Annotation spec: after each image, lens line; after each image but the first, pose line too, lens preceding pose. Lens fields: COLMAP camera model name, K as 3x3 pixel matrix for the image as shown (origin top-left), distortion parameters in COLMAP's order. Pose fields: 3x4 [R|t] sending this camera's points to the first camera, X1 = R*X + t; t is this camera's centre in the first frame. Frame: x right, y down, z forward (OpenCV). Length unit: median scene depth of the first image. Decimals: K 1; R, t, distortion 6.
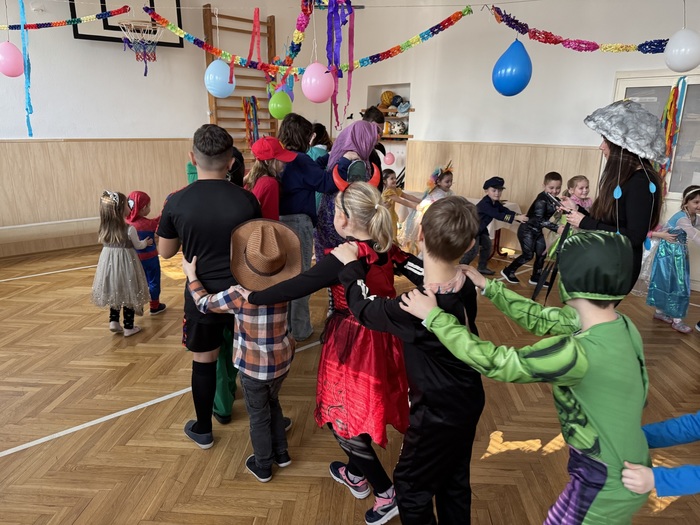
lens RADIAL K [[498.6, 0, 355.8], [0, 498.6, 268.0], [0, 0, 1]] dist [0.005793, -0.020904]
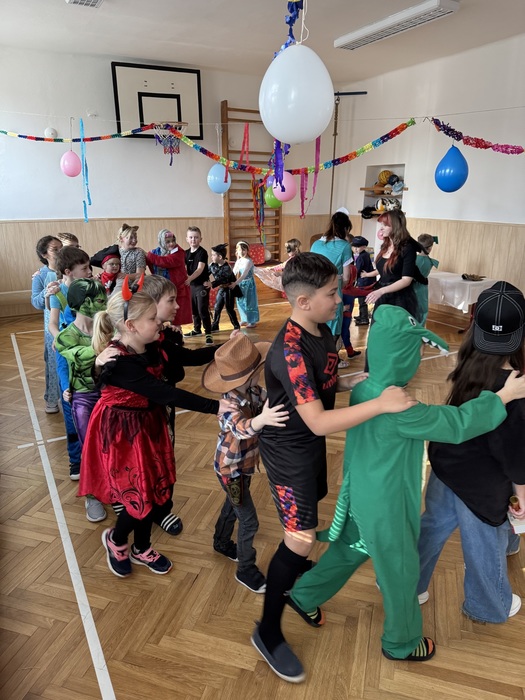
lens RADIAL K [[498.6, 0, 264.0], [0, 498.6, 349.6], [0, 0, 1]] dist [0.005793, -0.020904]
pose [[0.974602, 0.058356, -0.216207, 0.150302], [-0.052513, 0.998085, 0.032677, 0.014827], [0.217700, -0.020494, 0.975800, -0.247541]]
